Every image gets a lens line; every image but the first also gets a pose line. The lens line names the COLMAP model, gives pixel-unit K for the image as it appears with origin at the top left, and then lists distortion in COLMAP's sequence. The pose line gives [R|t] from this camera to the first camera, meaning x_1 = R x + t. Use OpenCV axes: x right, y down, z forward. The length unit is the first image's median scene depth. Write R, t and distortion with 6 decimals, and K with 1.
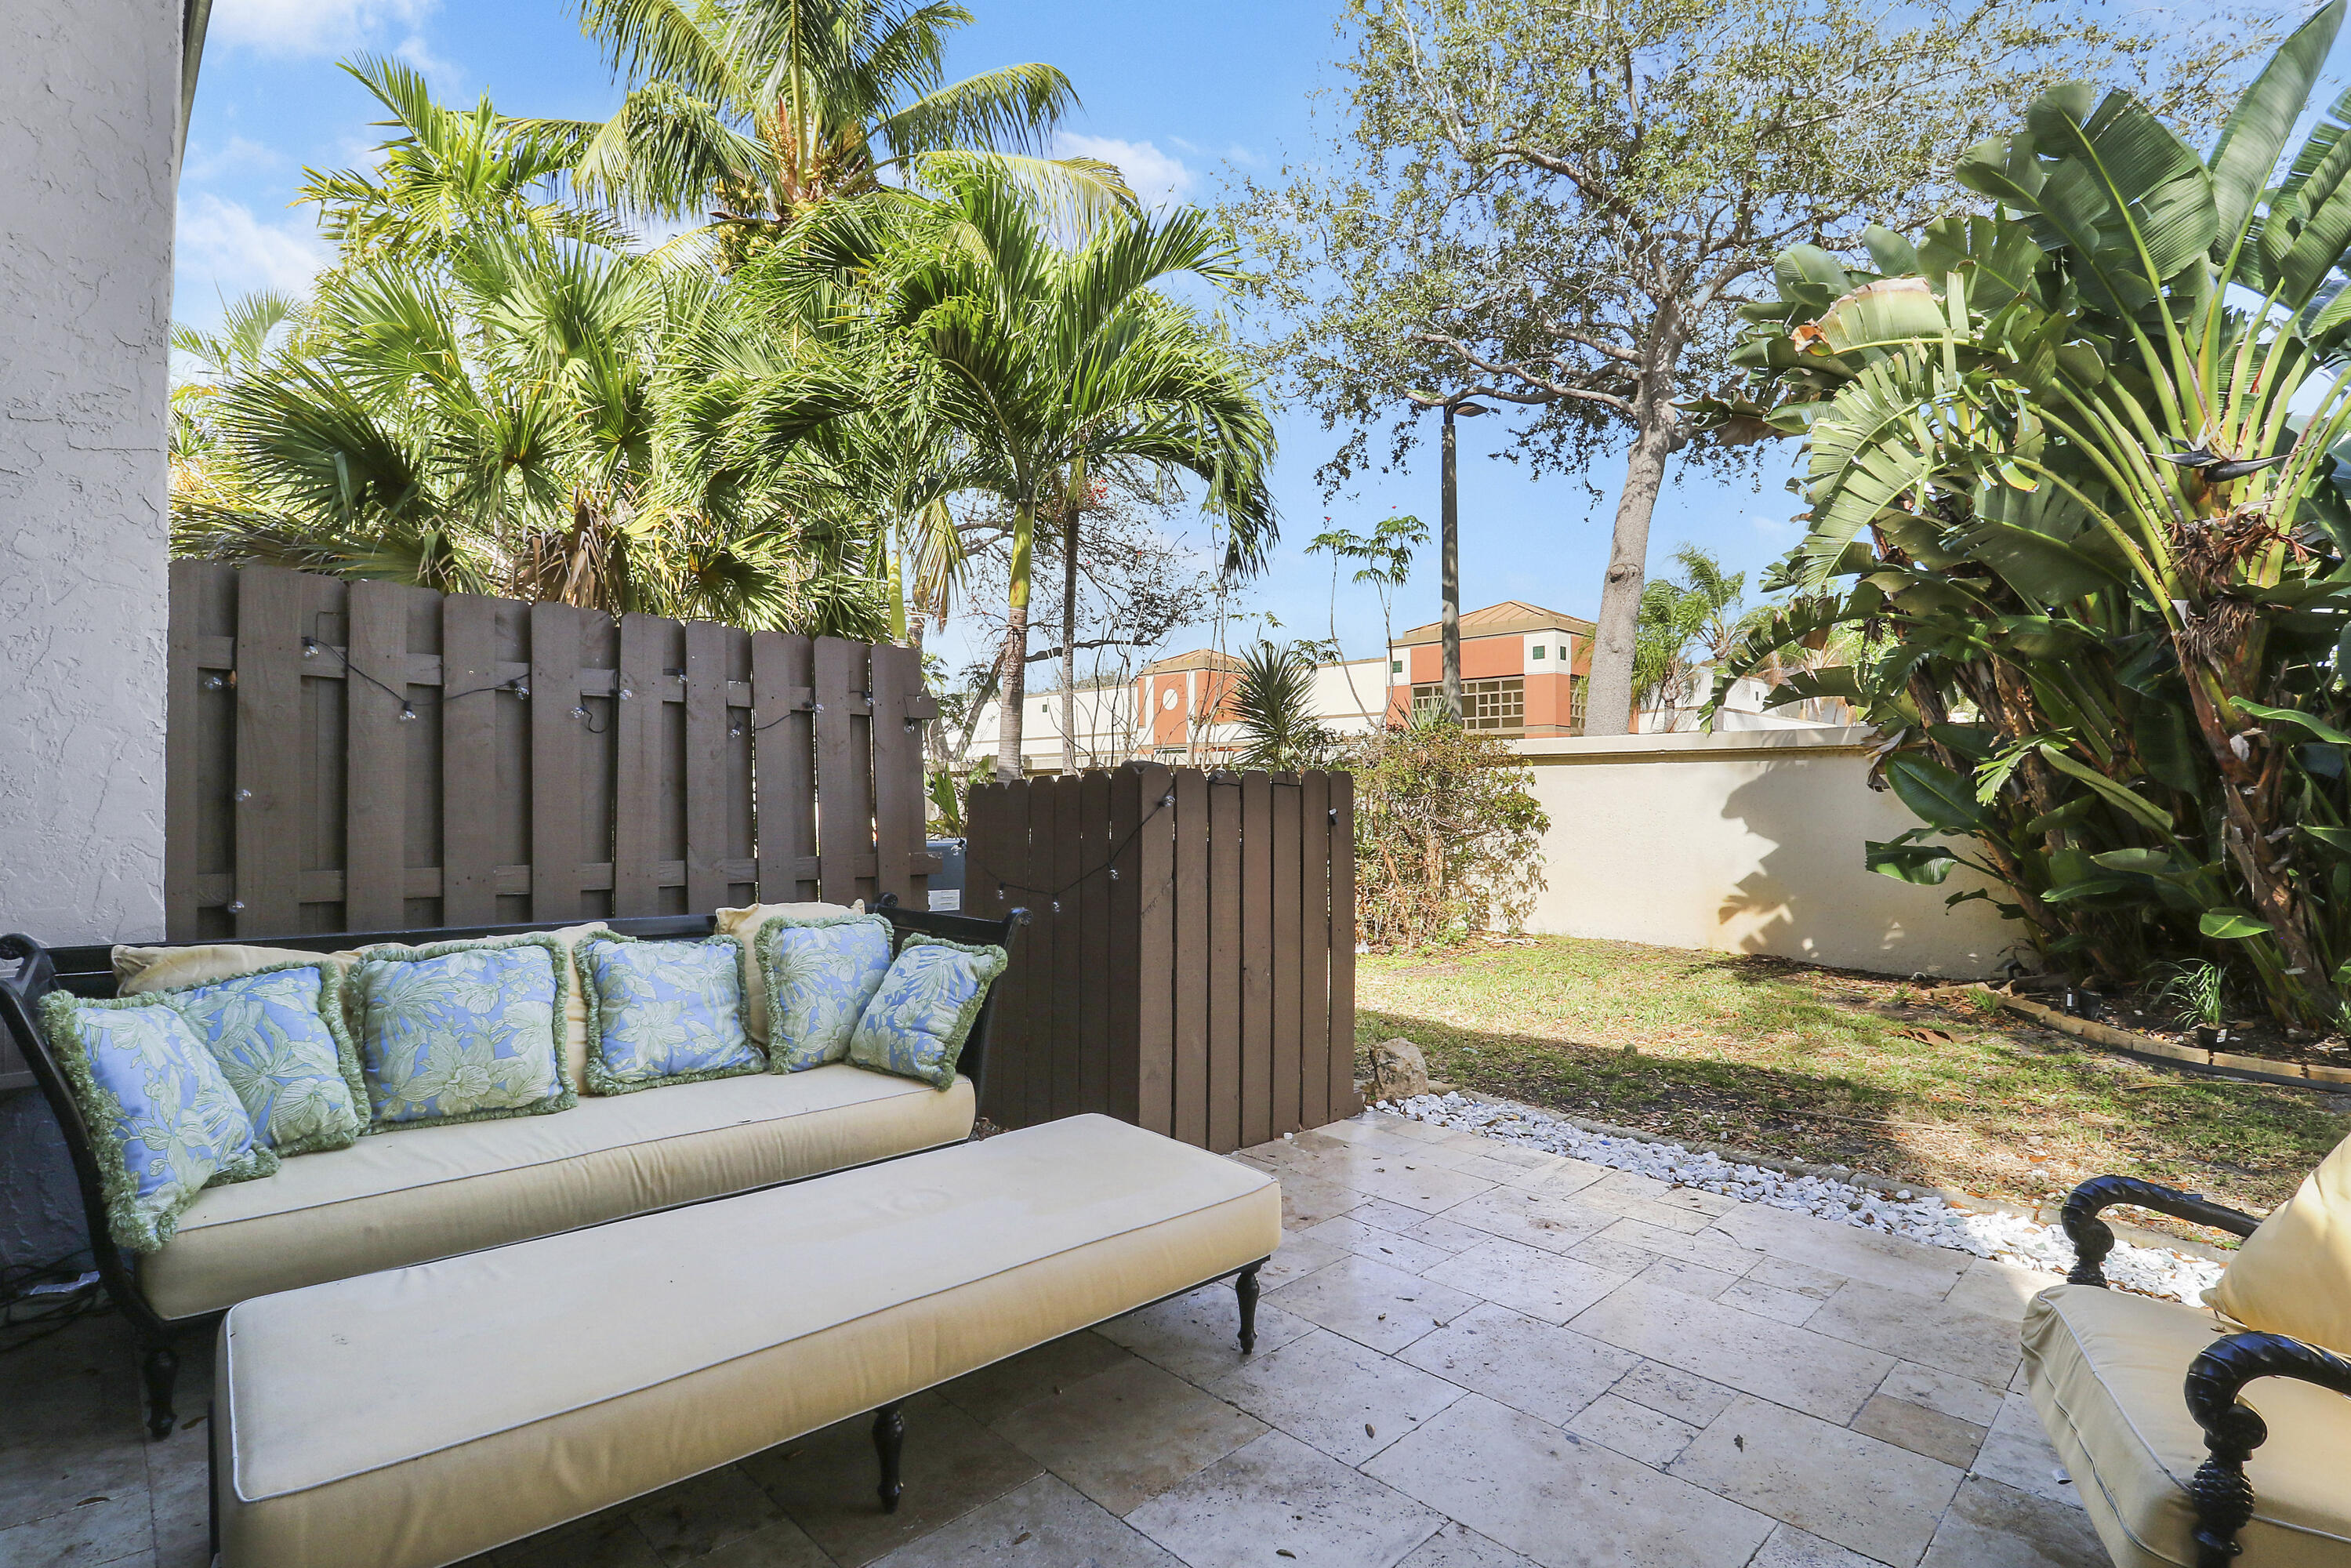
lens RADIAL K [[1132.2, 0, 1173.8], [0, 1132.2, 790.6], [0, 0, 1]] dist [-0.009837, -0.002874]
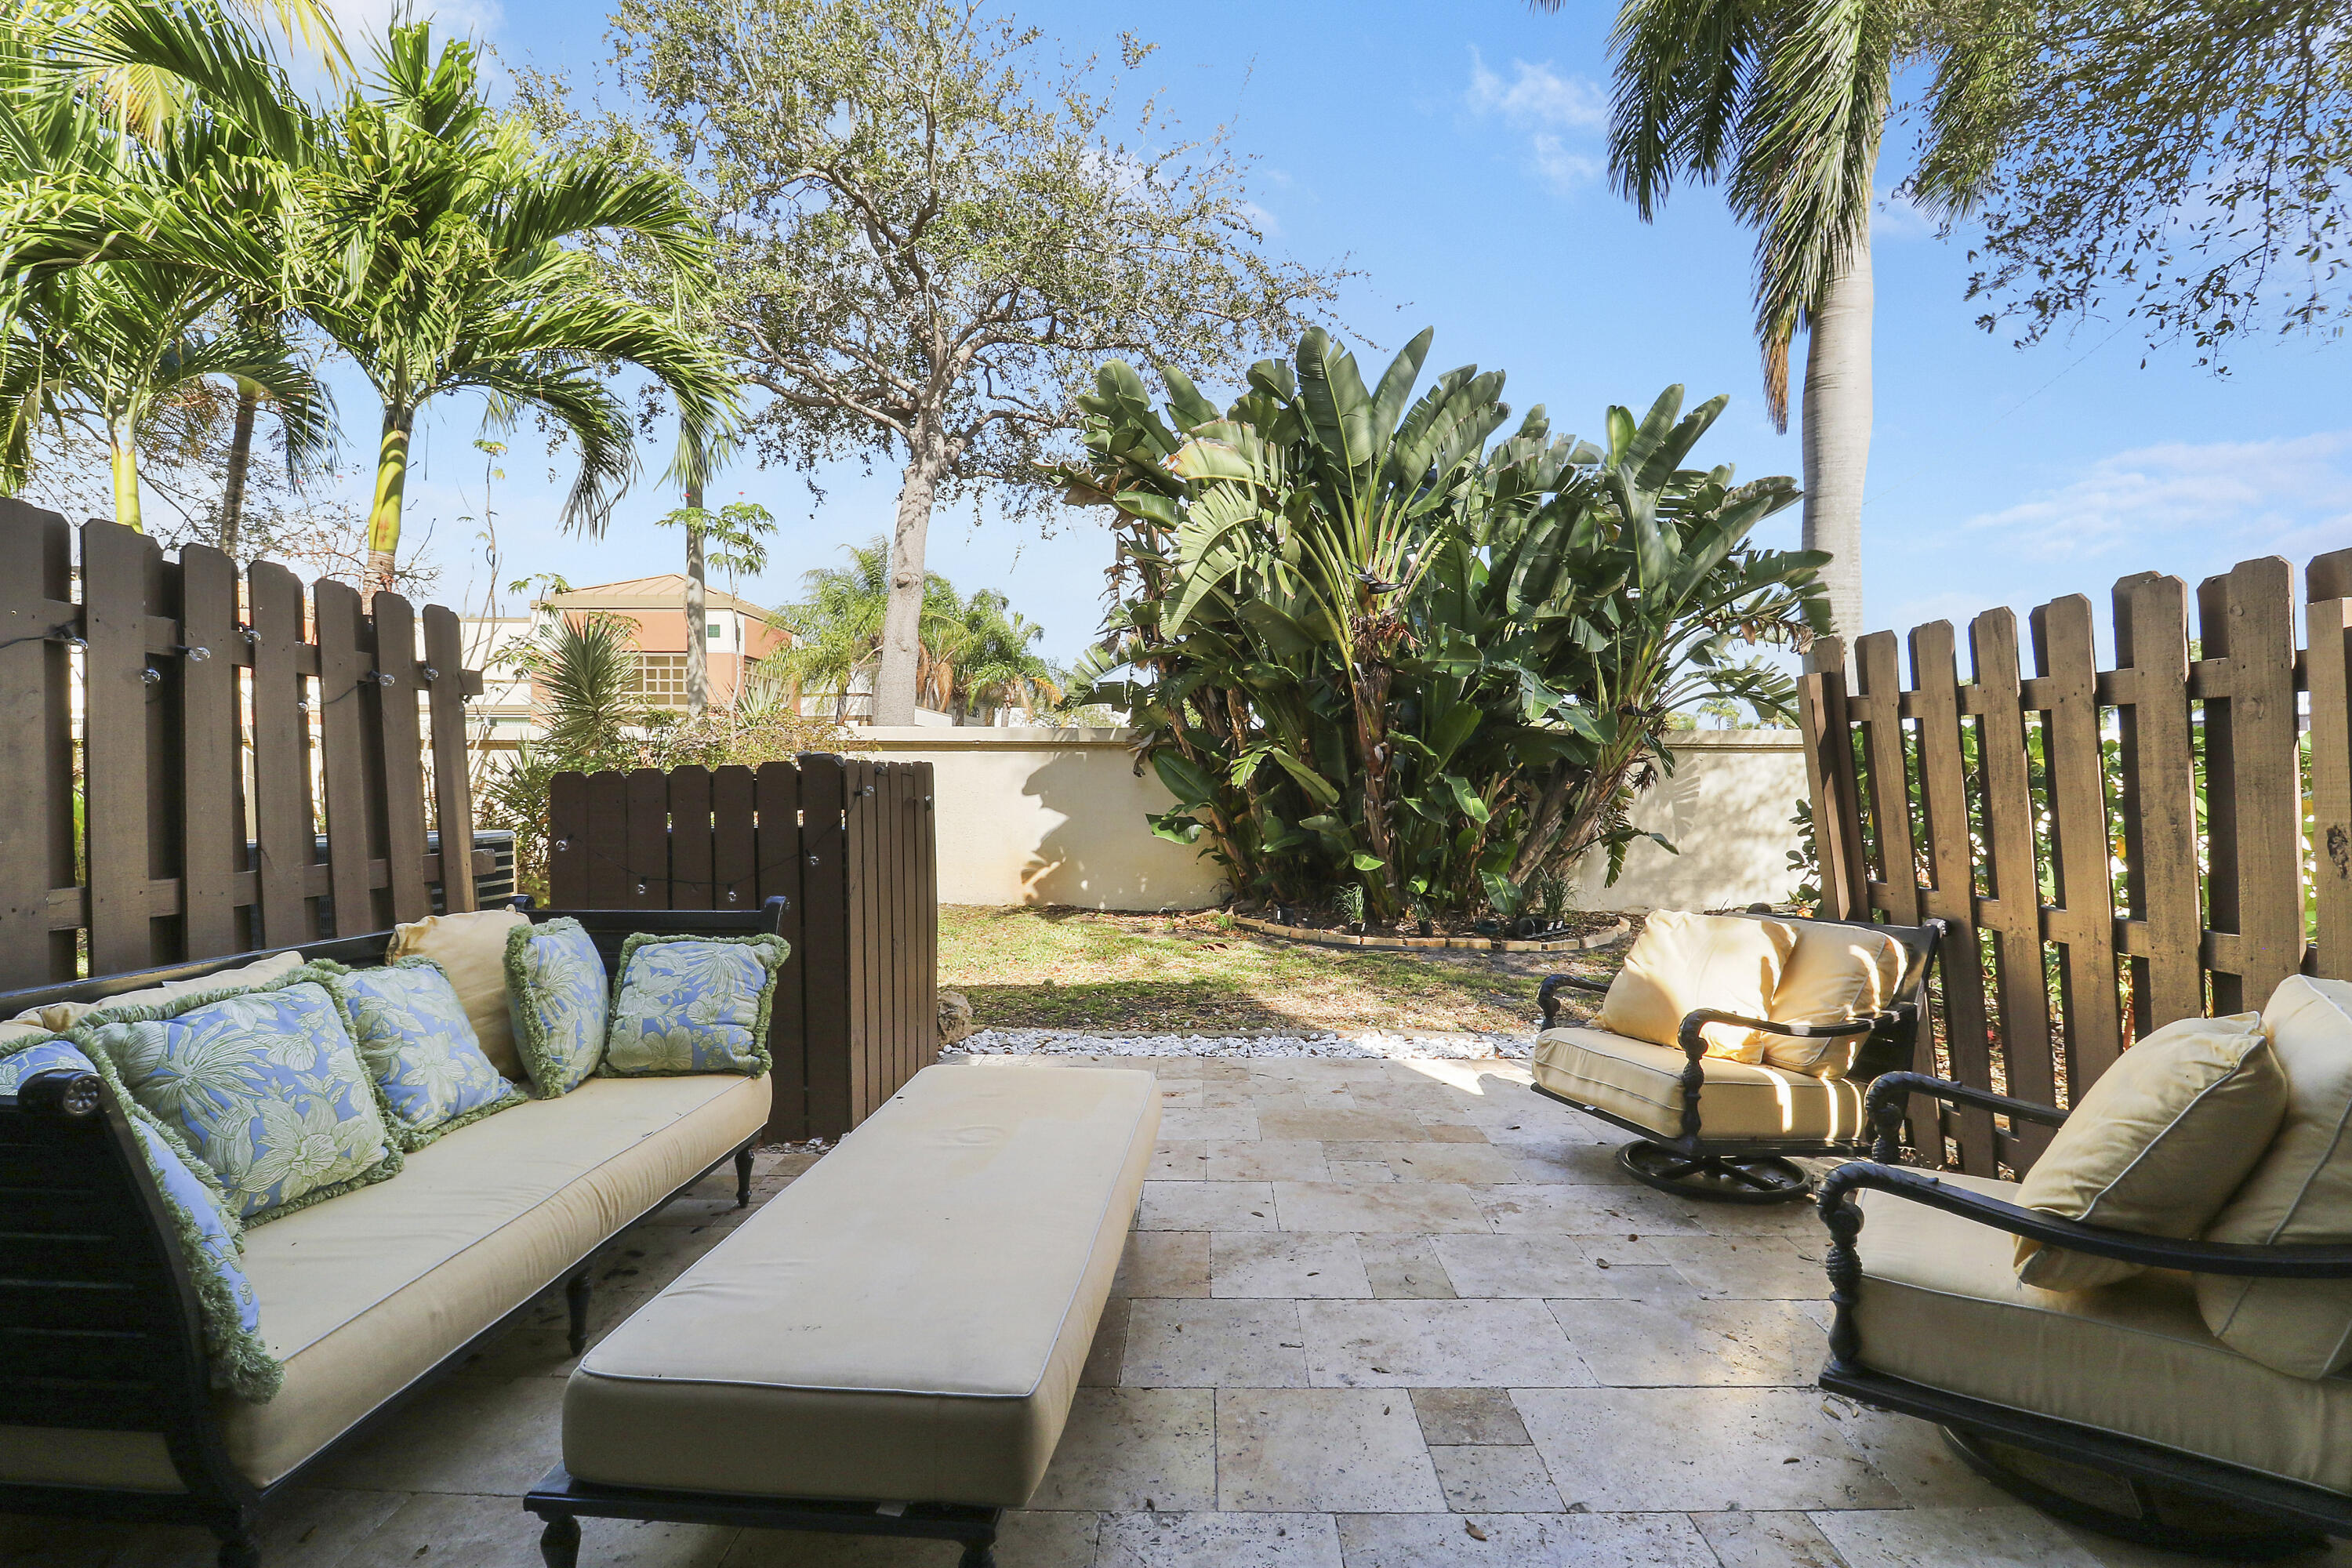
lens RADIAL K [[1132.7, 0, 1168.1], [0, 1132.7, 795.4], [0, 0, 1]] dist [-0.009837, -0.002874]
pose [[0.711092, -0.009860, 0.703030, -0.430451], [-0.007920, 0.999726, 0.022033, -0.010123], [-0.703055, -0.021236, 0.710819, 0.011241]]
